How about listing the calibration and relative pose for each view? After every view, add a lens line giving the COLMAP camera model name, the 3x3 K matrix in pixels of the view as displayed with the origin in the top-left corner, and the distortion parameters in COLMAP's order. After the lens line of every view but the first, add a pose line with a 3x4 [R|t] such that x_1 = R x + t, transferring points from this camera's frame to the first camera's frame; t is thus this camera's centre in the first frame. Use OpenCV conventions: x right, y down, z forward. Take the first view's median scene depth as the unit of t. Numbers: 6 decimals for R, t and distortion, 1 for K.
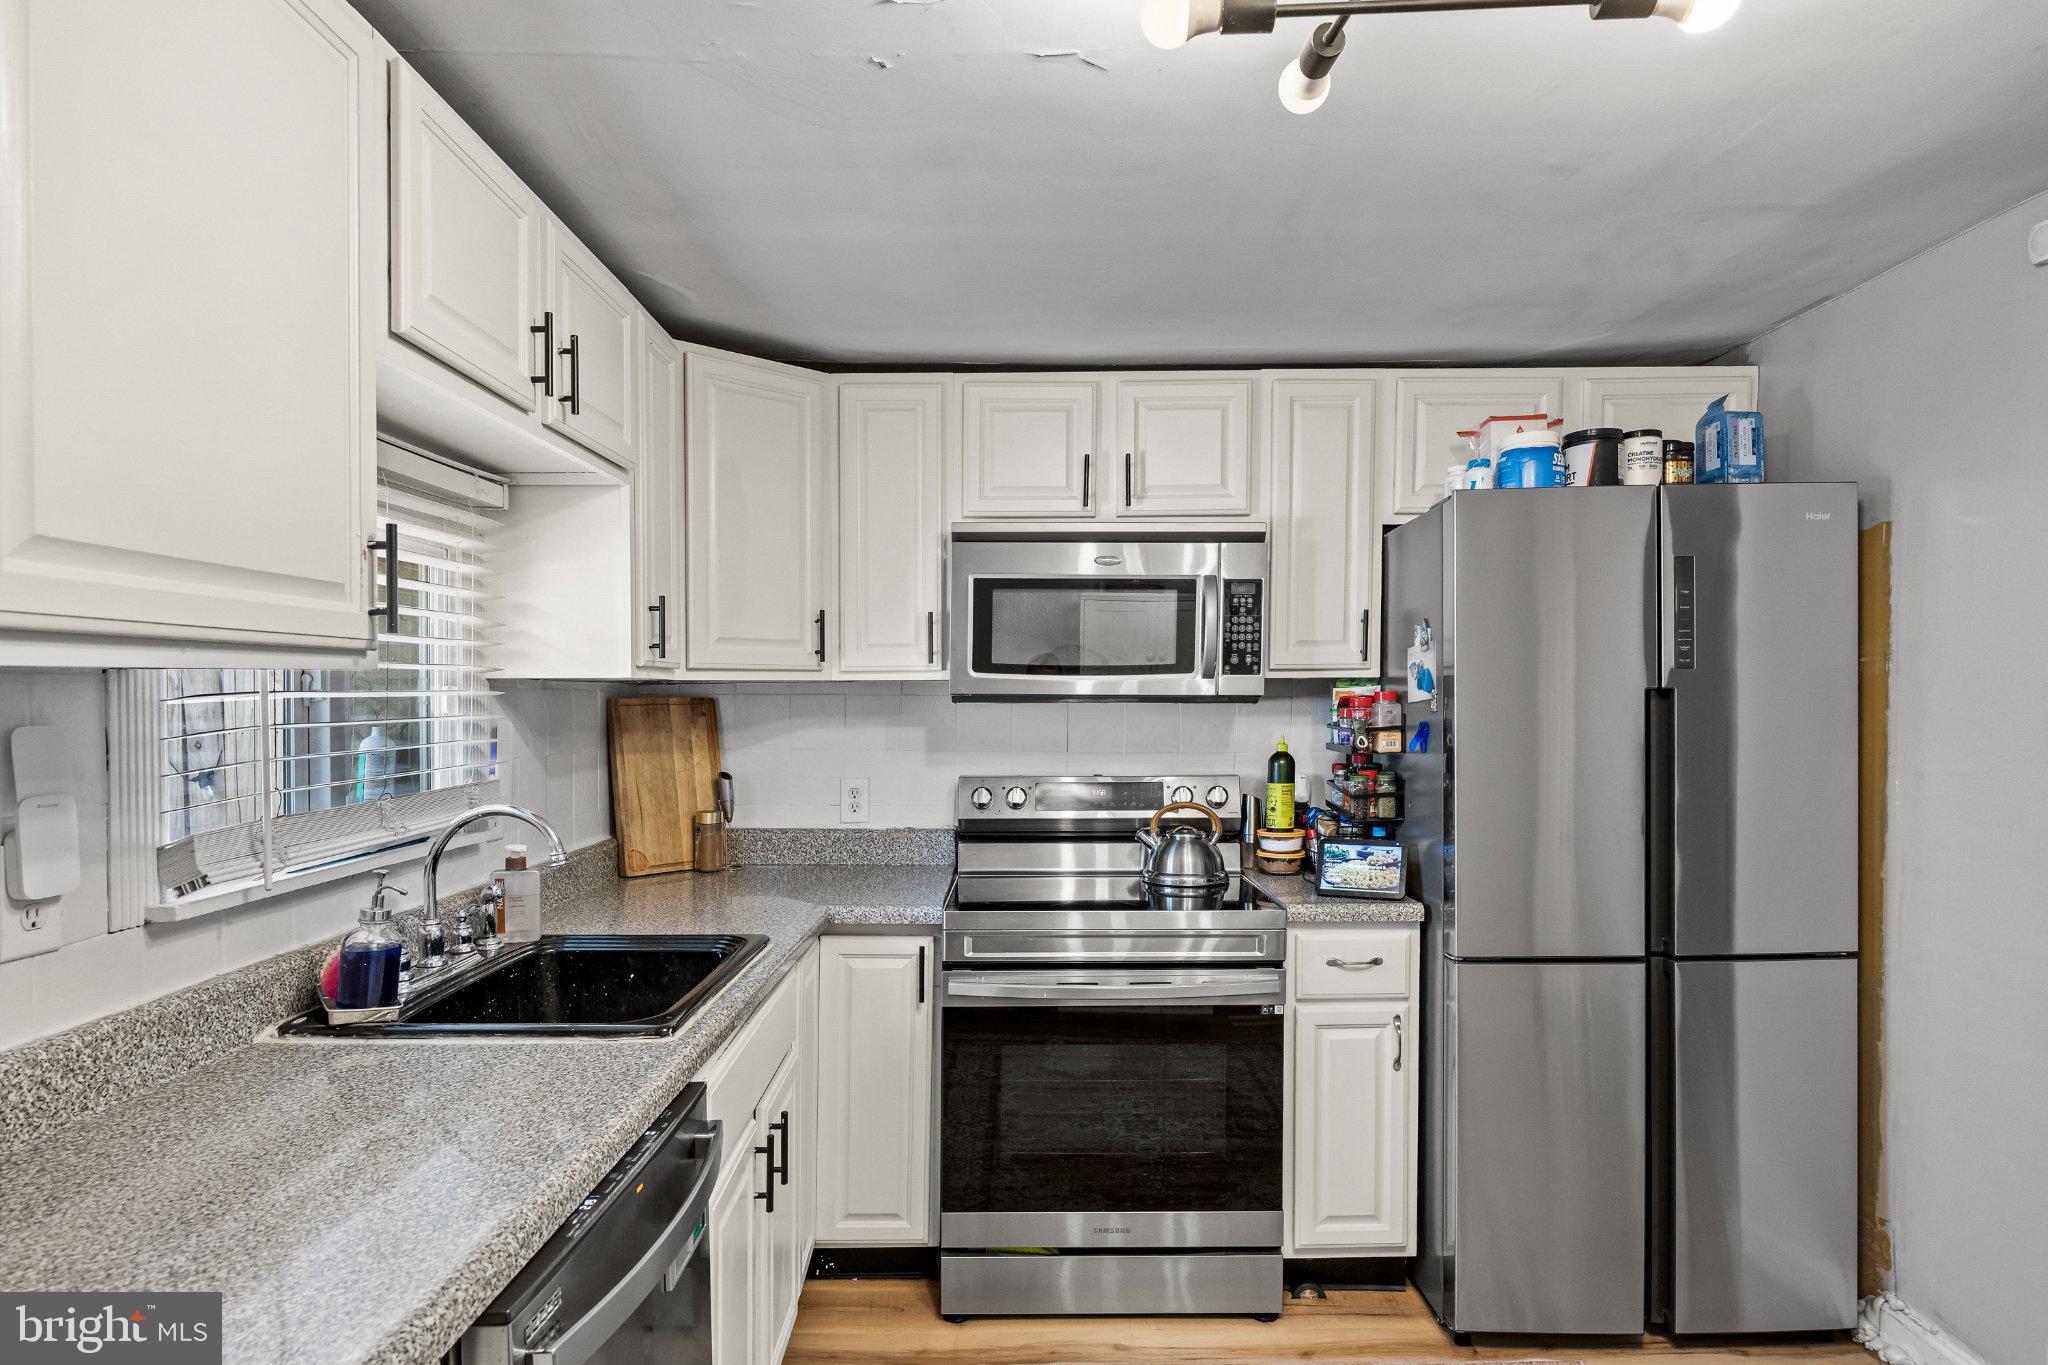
lens RADIAL K [[1181.6, 0, 1017.2], [0, 1181.6, 719.1], [0, 0, 1]] dist [0.002921, -0.000232]
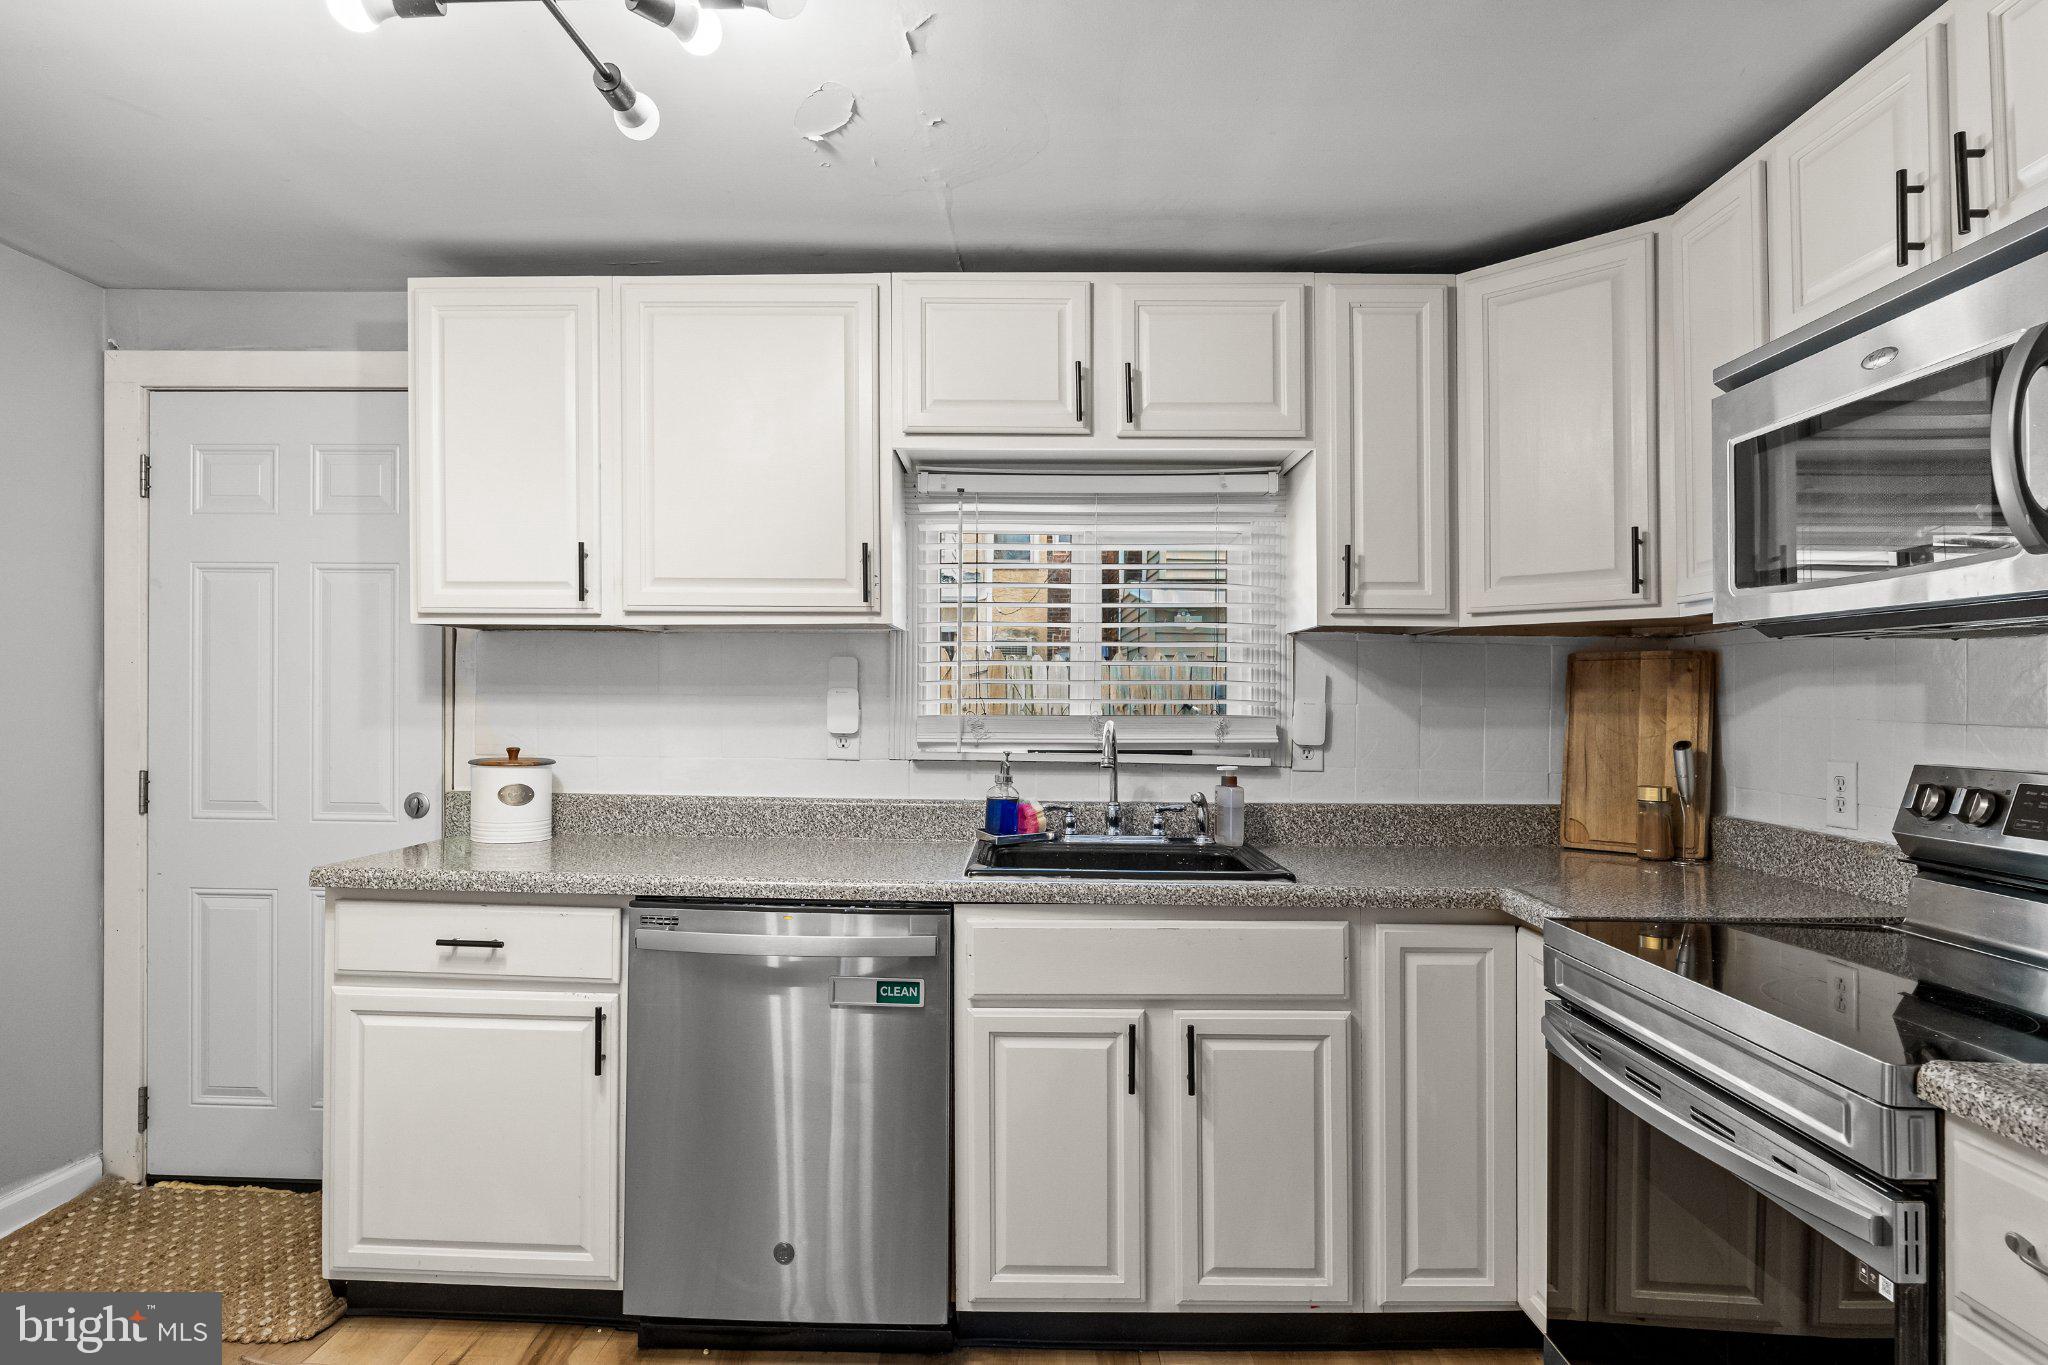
lens RADIAL K [[1153.9, 0, 980.9], [0, 1153.9, 656.3], [0, 0, 1]] dist [0.000153, -0.000579]
pose [[-0.038576, -0.035224, -0.998635, 0.615230], [-0.031640, 0.998920, -0.034012, 0.032504], [0.998755, 0.030285, -0.039649, 0.614119]]
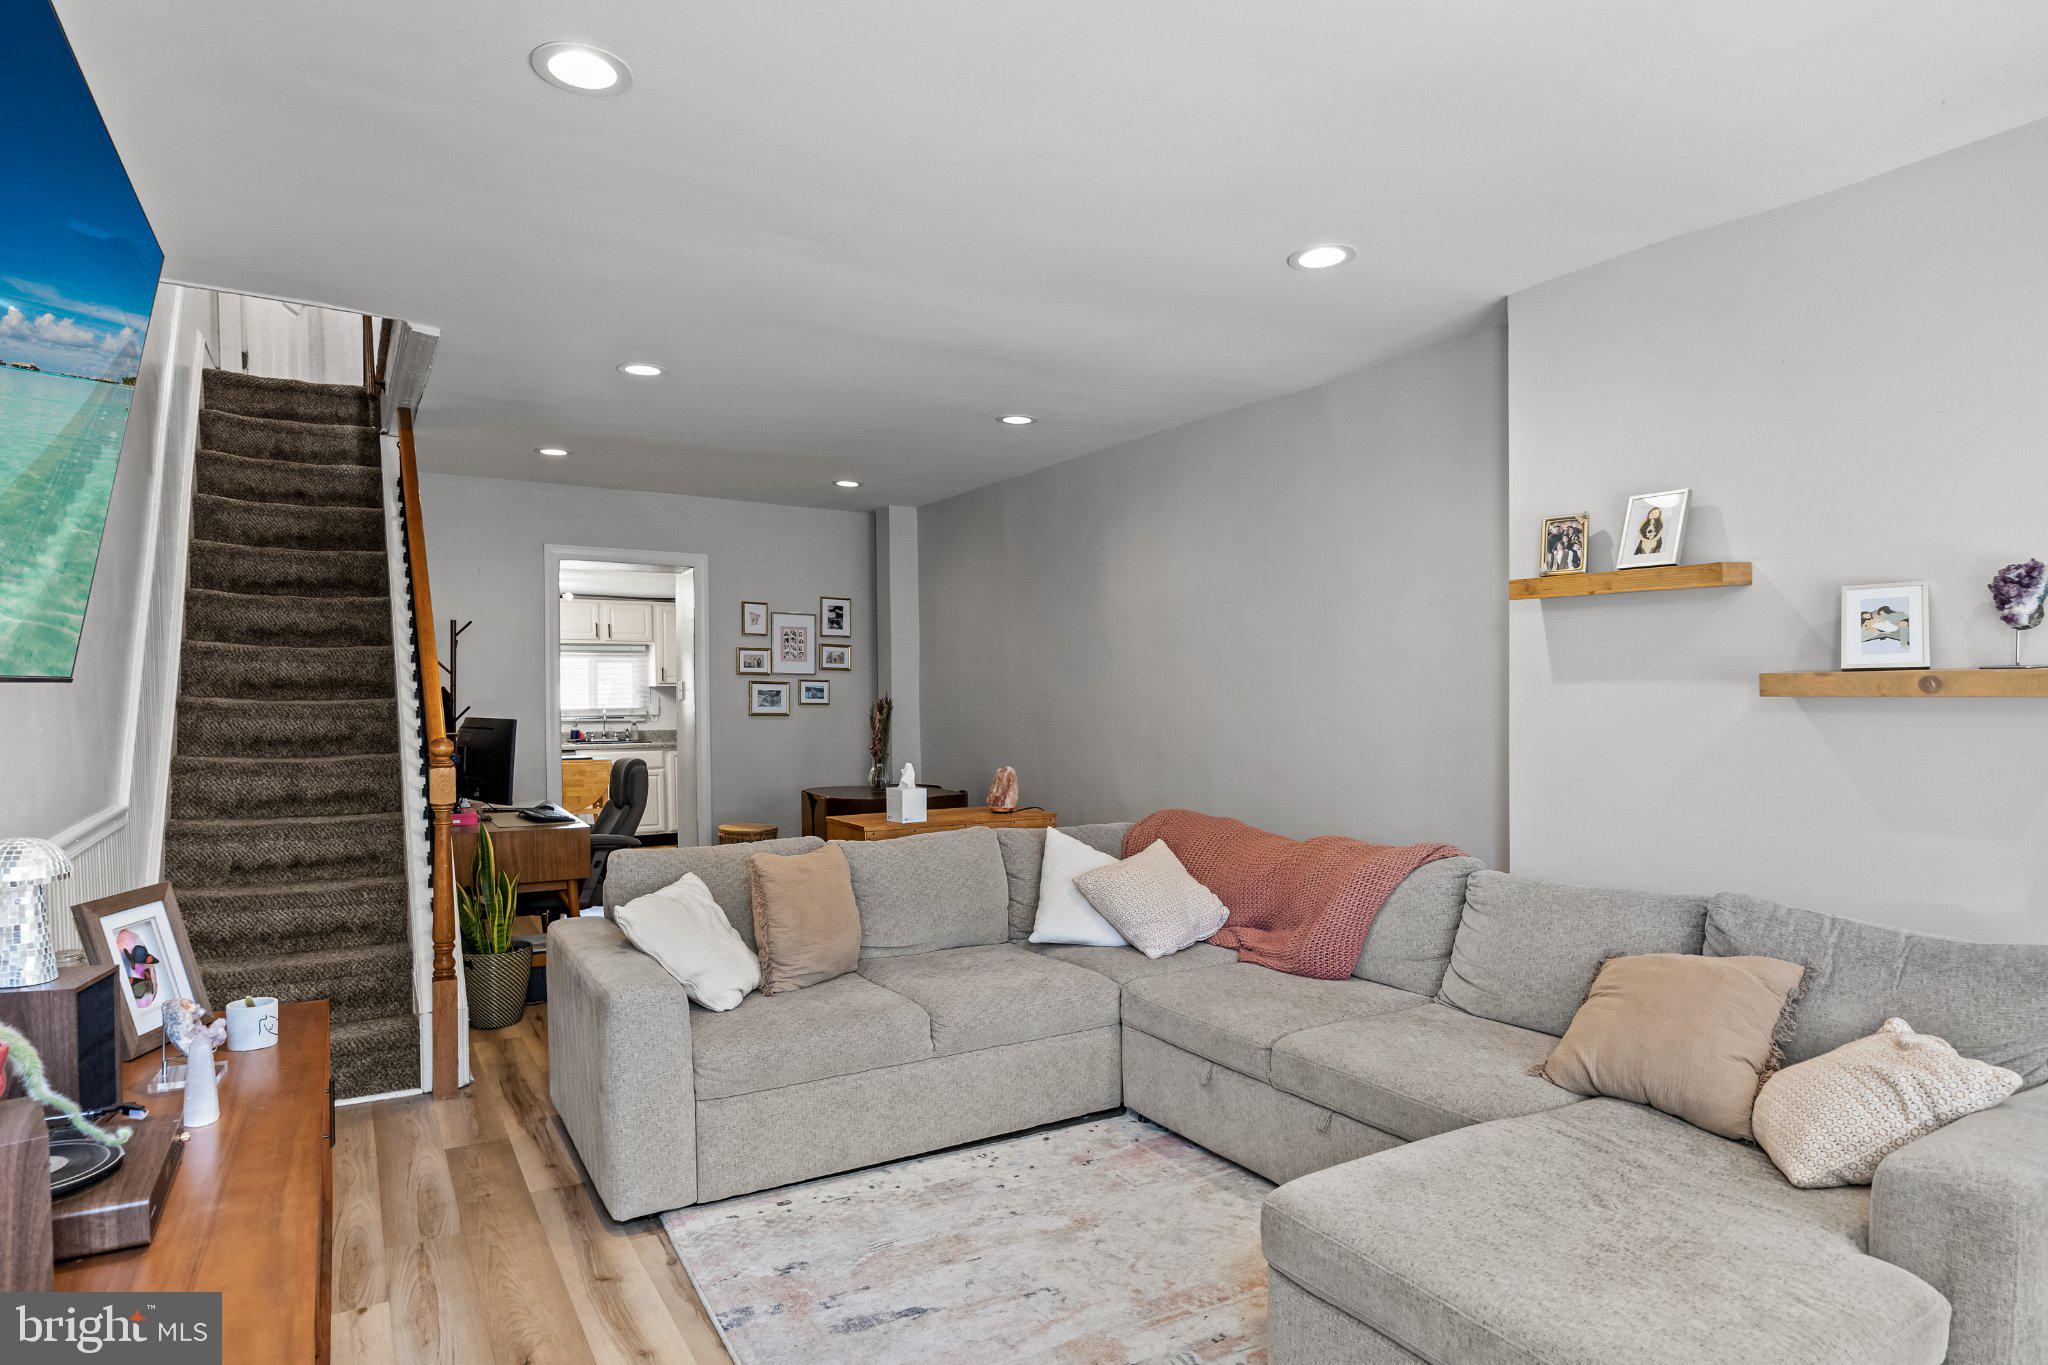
lens RADIAL K [[1140.0, 0, 1018.2], [0, 1140.0, 758.6], [0, 0, 1]] dist [-0.003141, 0.000215]
pose [[0.513120, 0.053870, -0.856625, 3.472814], [-0.021754, 0.998524, 0.049763, -0.004948], [0.858041, -0.006900, 0.513534, -0.047648]]
